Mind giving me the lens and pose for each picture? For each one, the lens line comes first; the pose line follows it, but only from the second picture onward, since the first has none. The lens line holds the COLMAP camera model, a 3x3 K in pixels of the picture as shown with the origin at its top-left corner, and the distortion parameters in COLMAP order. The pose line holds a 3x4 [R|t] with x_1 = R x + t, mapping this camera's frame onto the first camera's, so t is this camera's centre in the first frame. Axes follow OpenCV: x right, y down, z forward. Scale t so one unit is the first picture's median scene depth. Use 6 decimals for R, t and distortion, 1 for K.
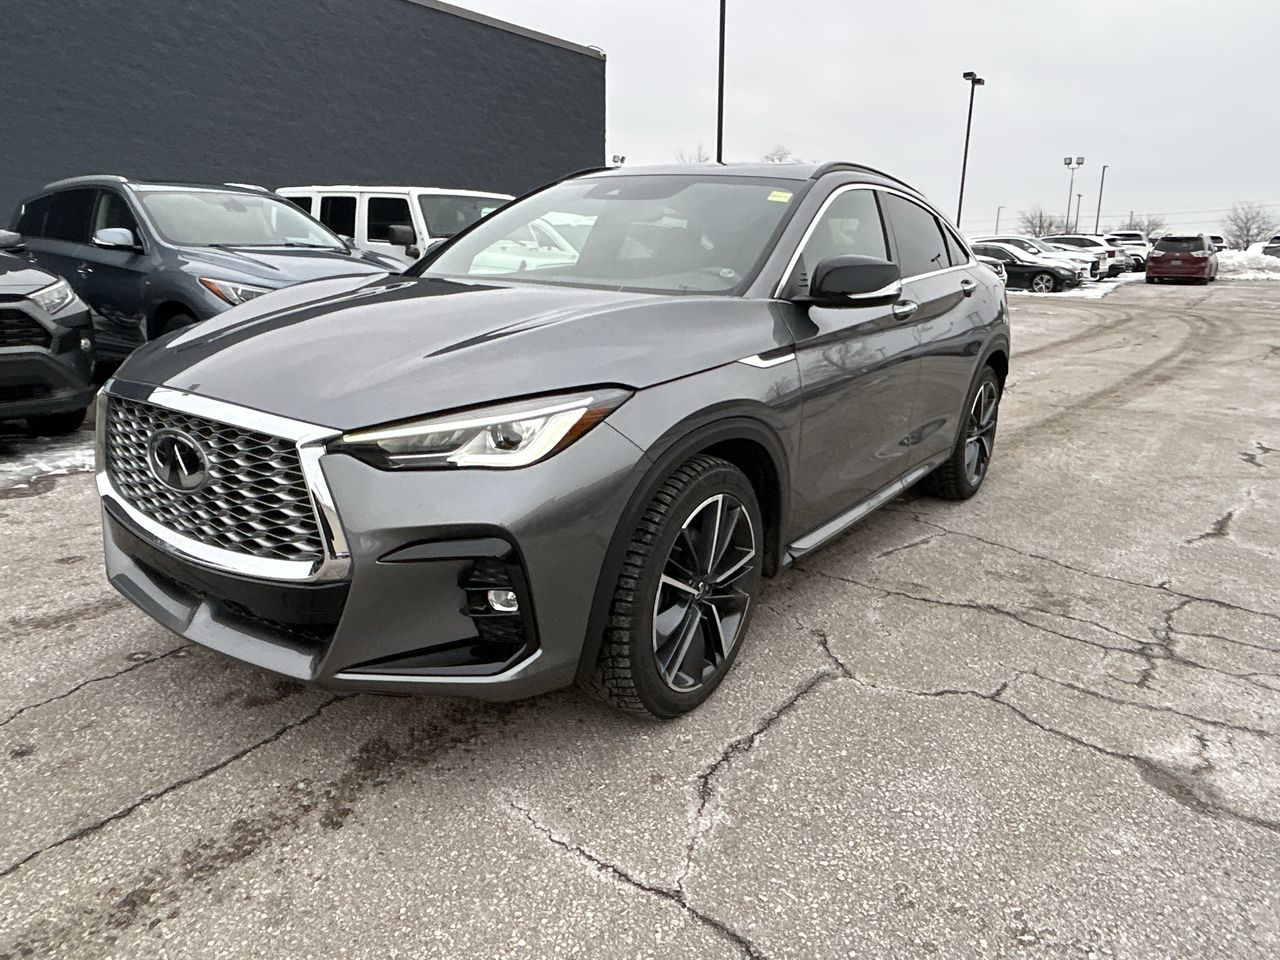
lens RADIAL K [[886.4, 0, 637.8], [0, 886.4, 478.3], [0, 0, 1]] dist [-0.003946, -0.003744]
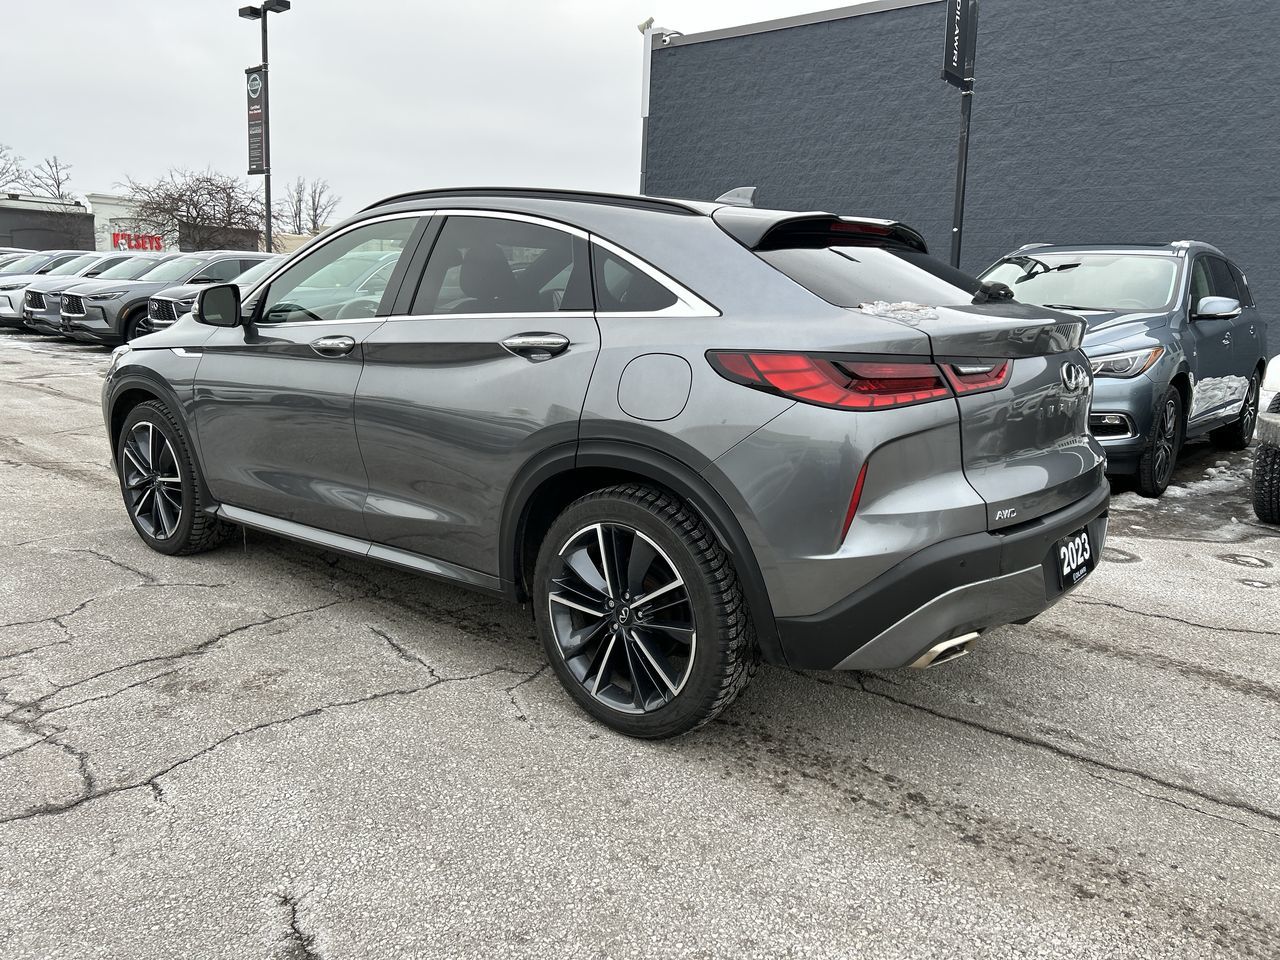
lens RADIAL K [[952.2, 0, 645.0], [0, 952.2, 470.1], [0, 0, 1]] dist [0.062598, -0.063860]
pose [[-0.062862, 0.161378, -0.984889, 1.609508], [-0.276511, 0.945392, 0.172555, -0.411092], [0.958952, 0.283180, -0.014806, 1.699019]]
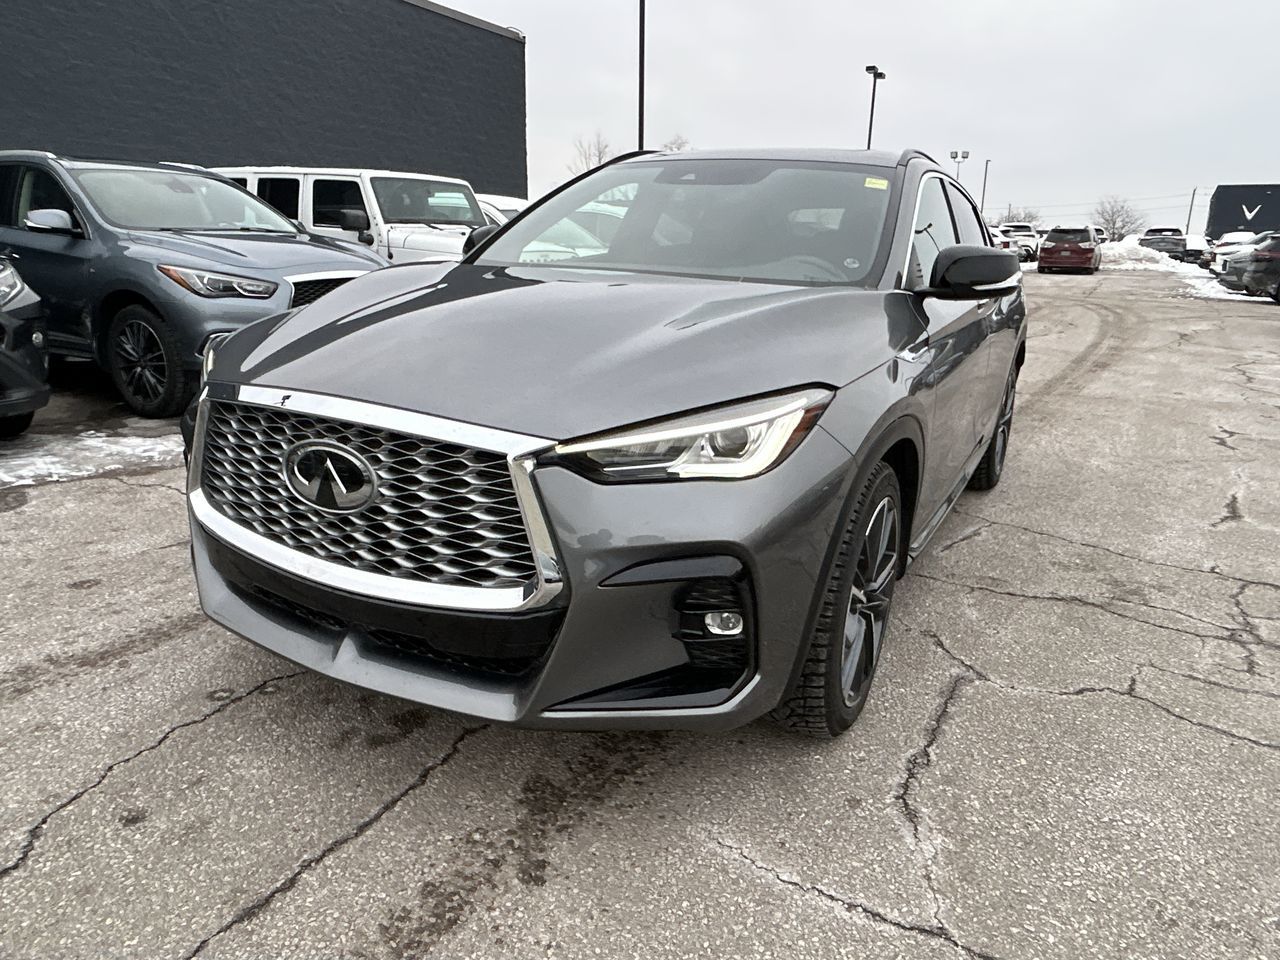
lens RADIAL K [[886.4, 0, 637.8], [0, 886.4, 478.9], [0, 0, 1]] dist [-0.003946, -0.003744]
pose [[0.993426, -0.022838, 0.112172, -0.242169], [0.021329, 0.999665, 0.014631, -0.018362], [-0.112469, -0.012143, 0.993581, 0.076047]]
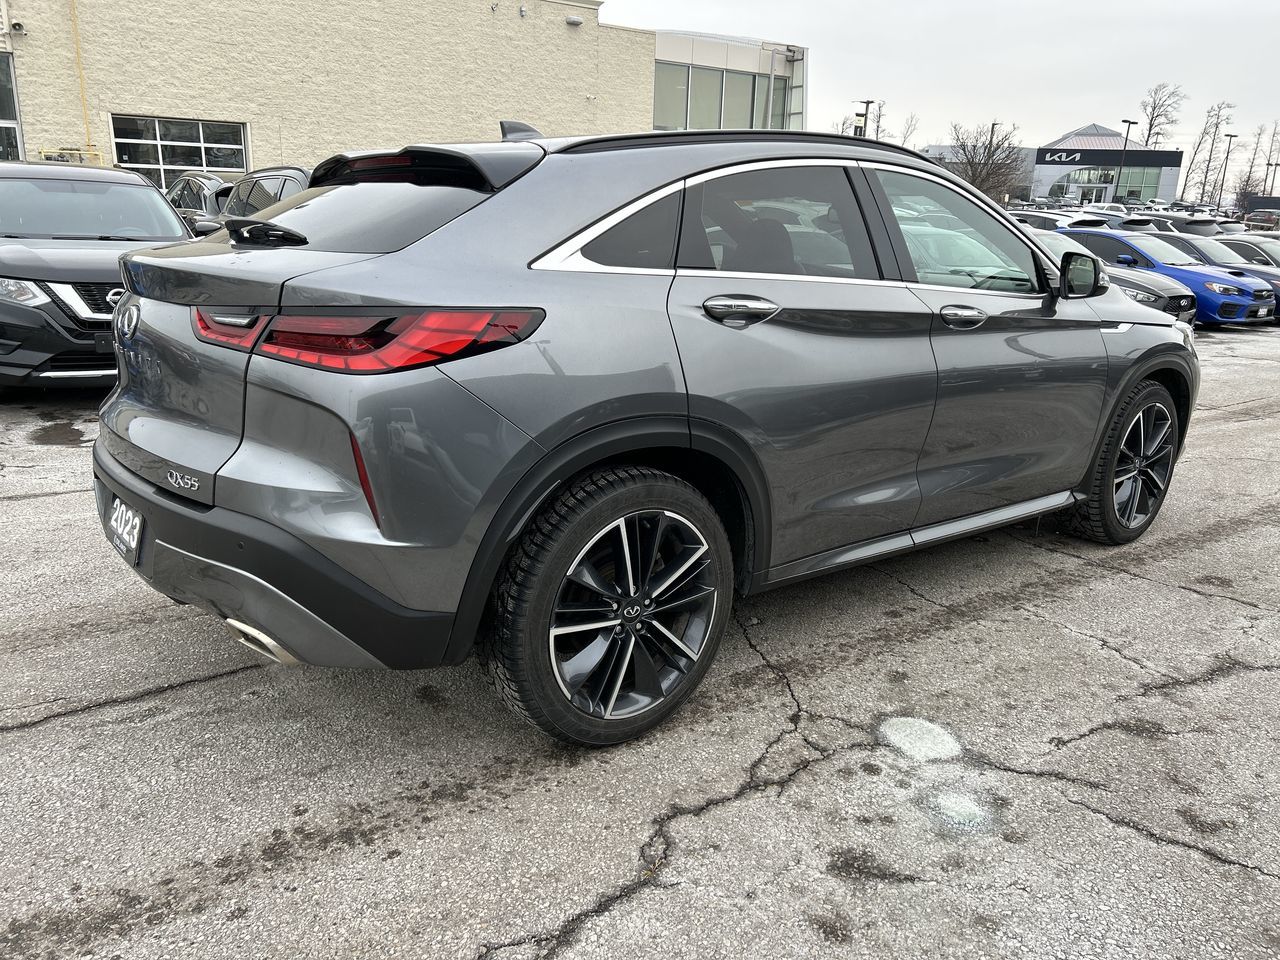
lens RADIAL K [[952.2, 0, 638.6], [0, 952.2, 474.9], [0, 0, 1]] dist [0.062598, -0.063860]
pose [[-0.961402, -0.116886, 0.249085, -0.103052], [0.020427, 0.872461, 0.488257, -0.751225], [-0.274387, 0.474499, -0.836398, 2.756071]]
